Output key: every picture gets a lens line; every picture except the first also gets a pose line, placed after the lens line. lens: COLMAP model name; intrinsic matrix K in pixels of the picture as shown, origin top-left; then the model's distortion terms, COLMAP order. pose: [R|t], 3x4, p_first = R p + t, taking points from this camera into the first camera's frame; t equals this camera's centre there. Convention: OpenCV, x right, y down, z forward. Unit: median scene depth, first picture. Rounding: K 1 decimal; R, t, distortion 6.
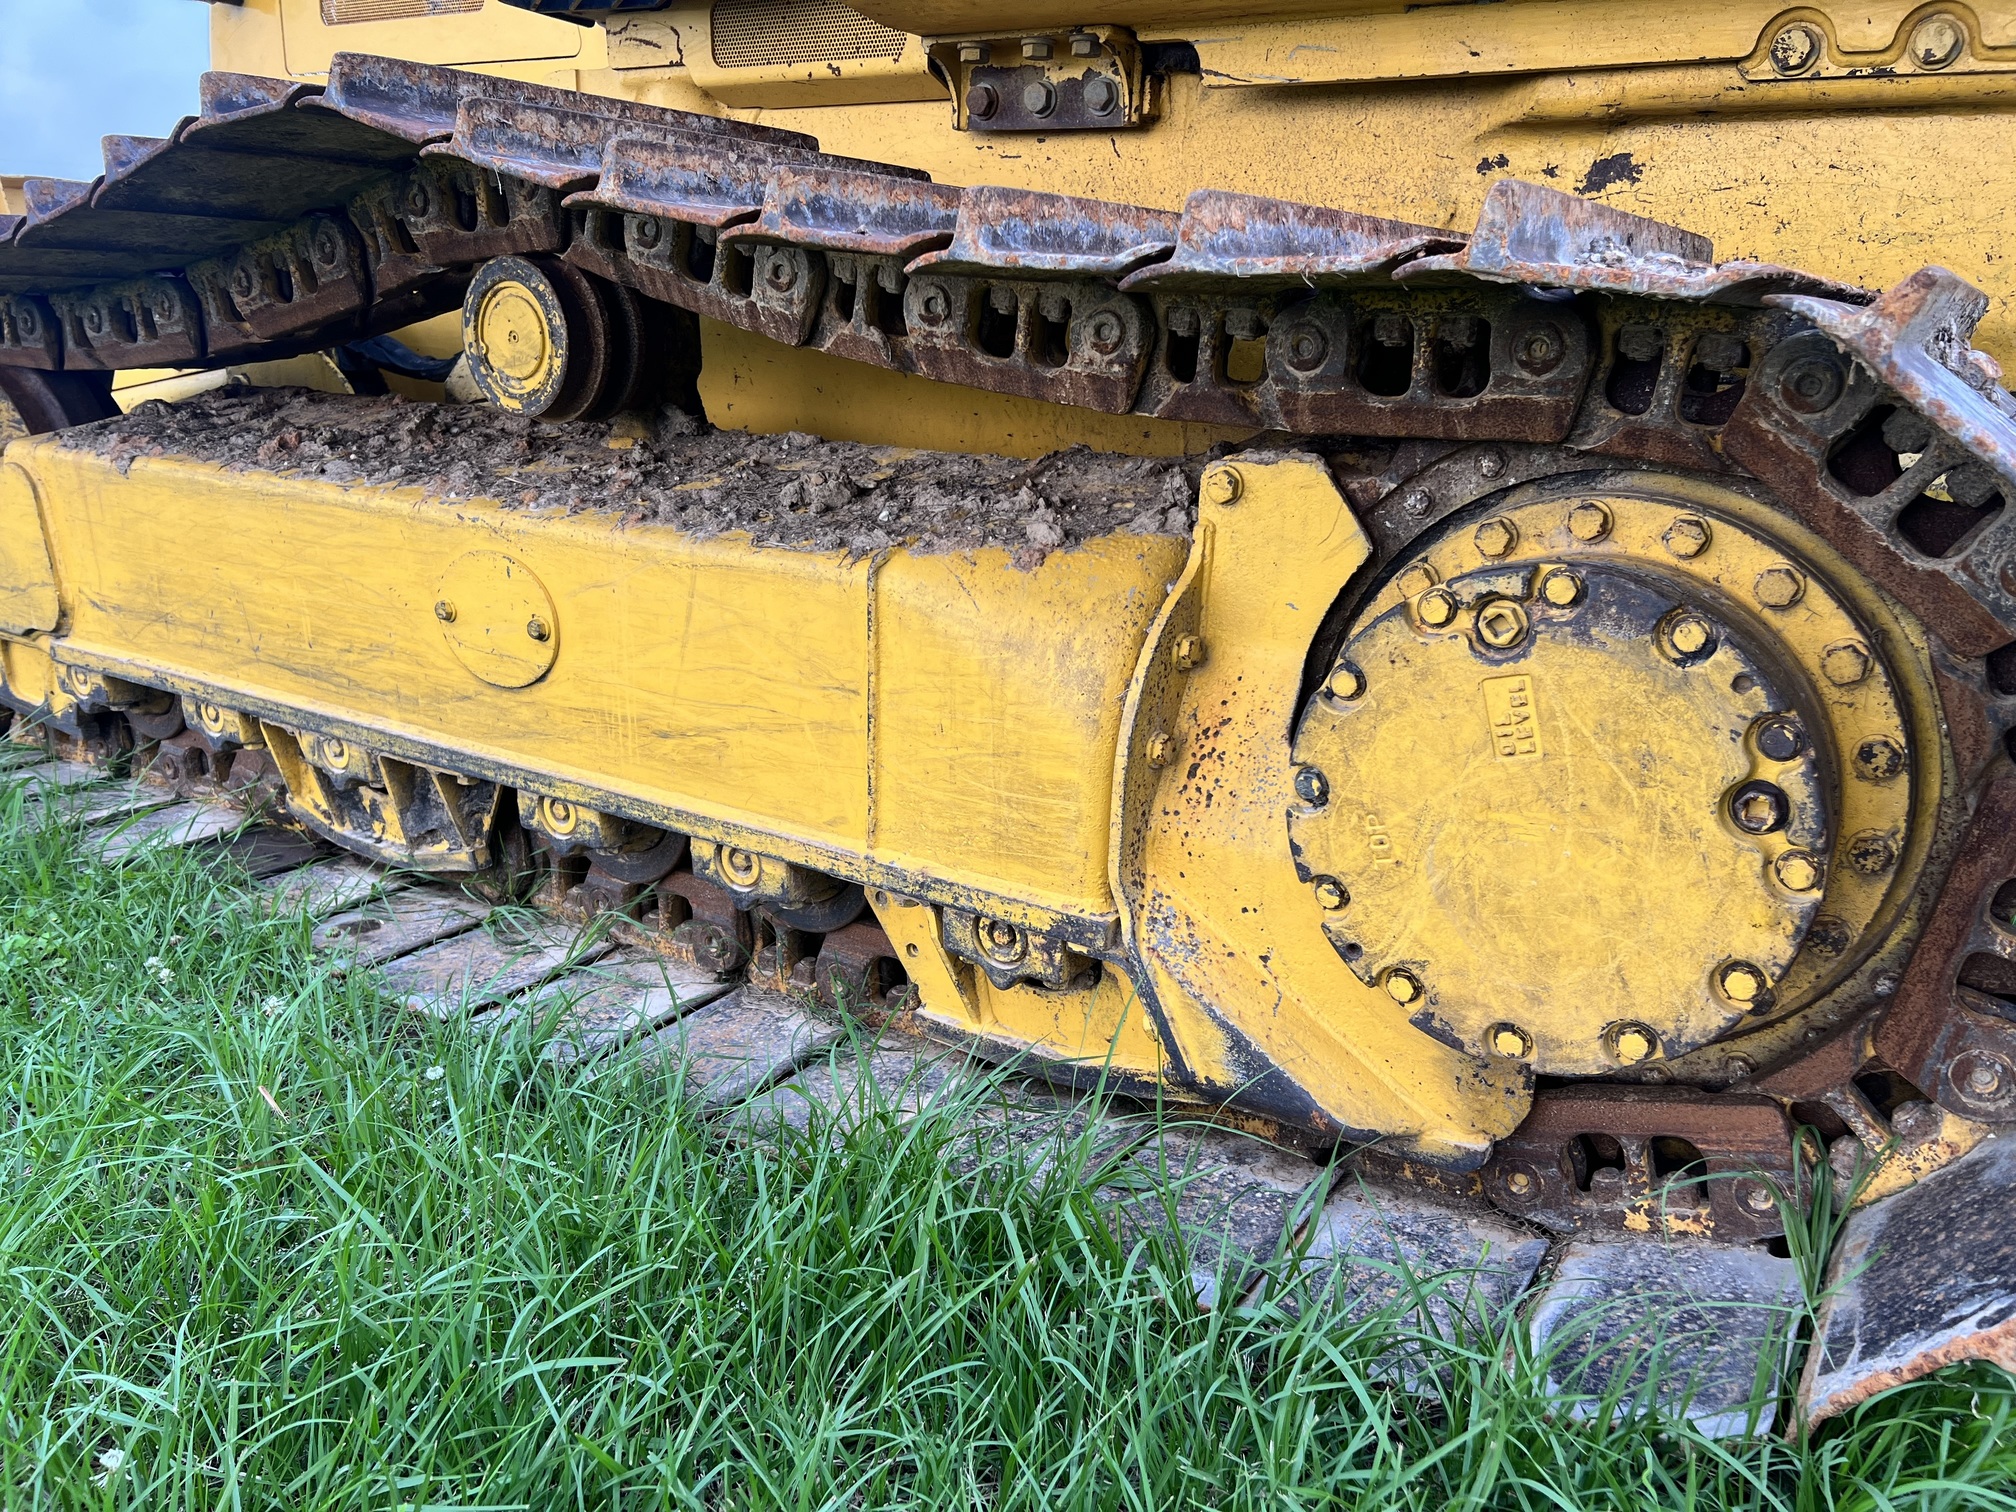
lens RADIAL K [[1511.6, 0, 1018.7], [0, 1511.6, 764.9], [0, 0, 1]] dist [0.062911, -0.081176]
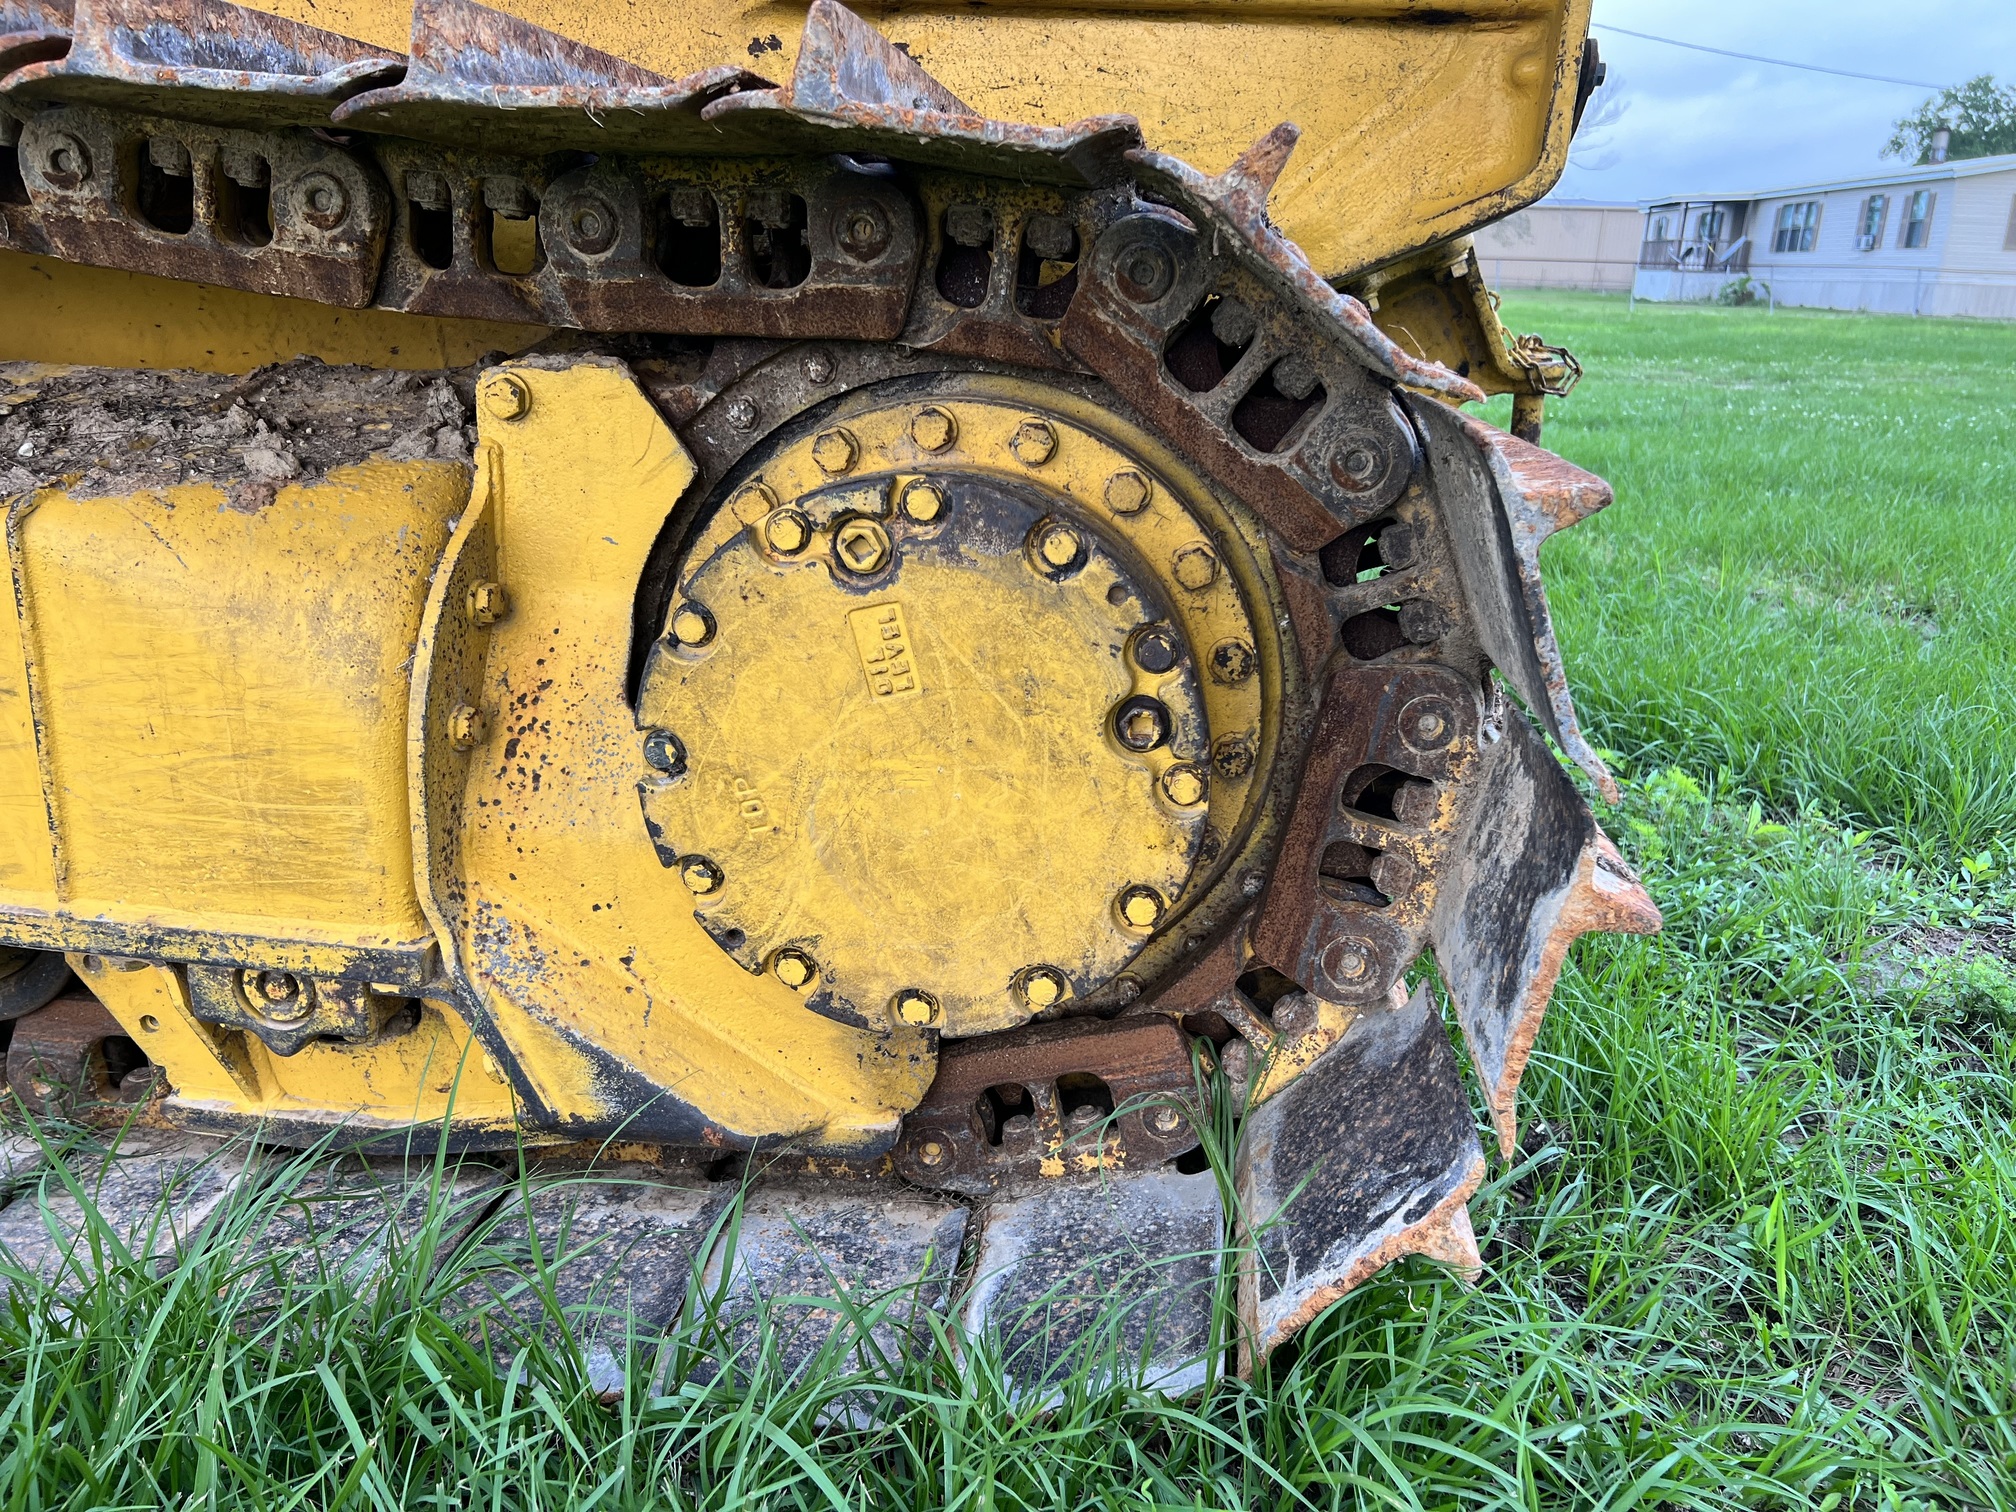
lens RADIAL K [[1504.2, 0, 996.4], [0, 1504.2, 759.0], [0, 0, 1]] dist [0.070543, -0.078885]
pose [[0.899431, -0.116346, 0.421293, 0.005375], [0.102963, 0.993193, 0.054464, -0.008228], [-0.424762, -0.005609, 0.905288, 0.148813]]
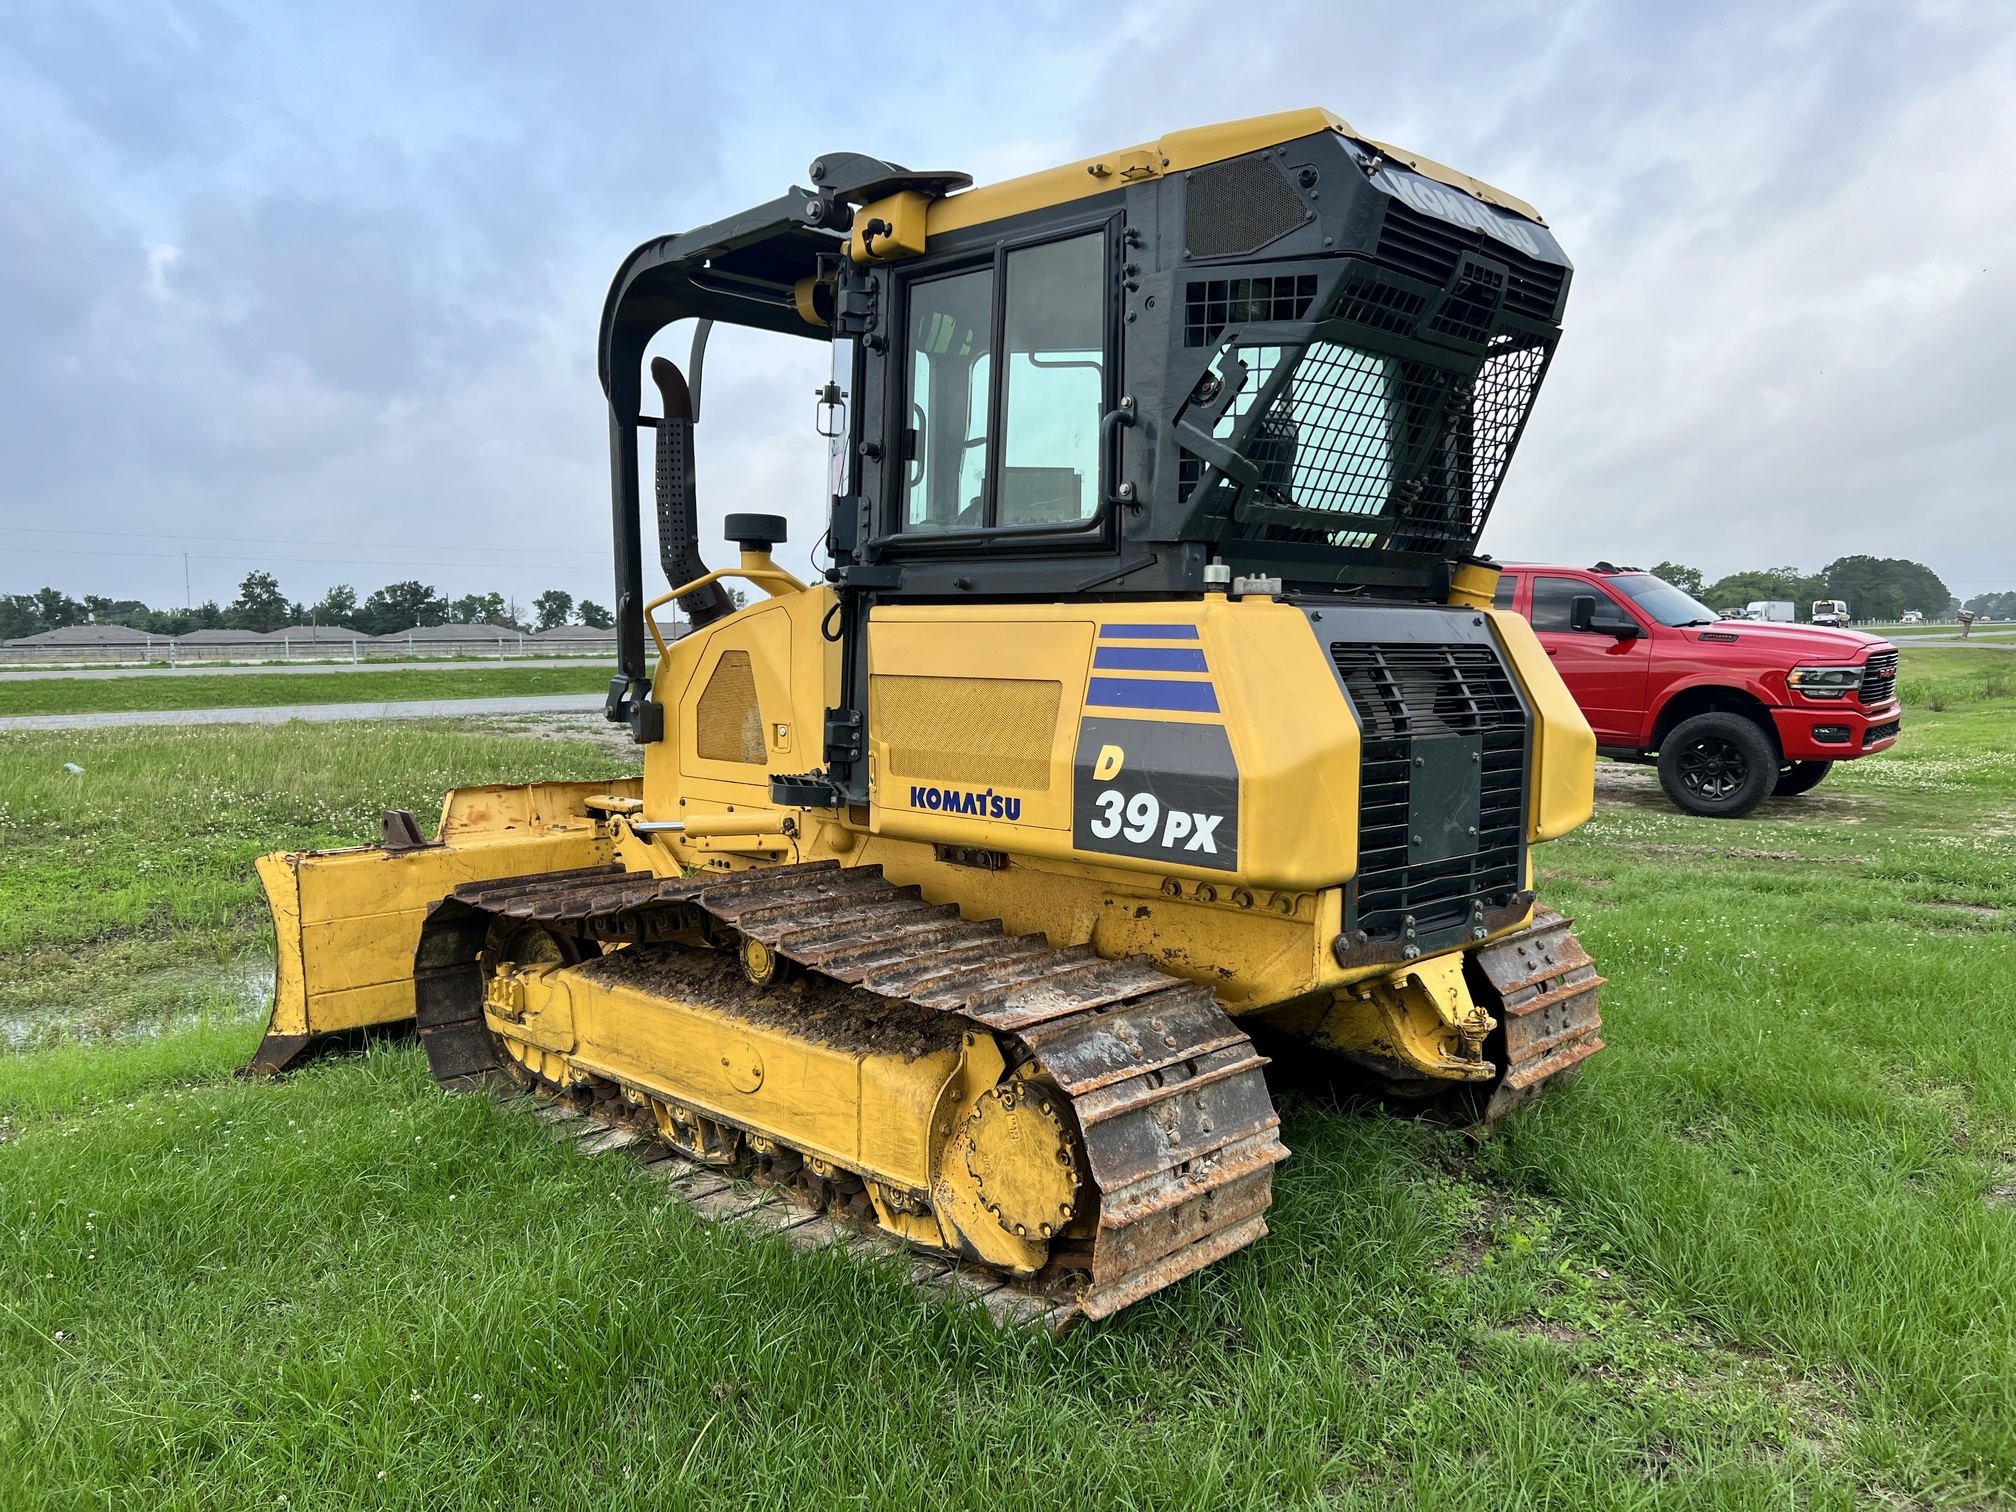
lens RADIAL K [[1517.8, 0, 1027.4], [0, 1517.8, 759.8], [0, 0, 1]] dist [0.052837, -0.062804]
pose [[0.982414, -0.010505, -0.186419, 0.825060], [-0.027548, 0.979334, -0.200365, -0.127939], [0.184671, 0.201977, 0.961822, -2.004488]]
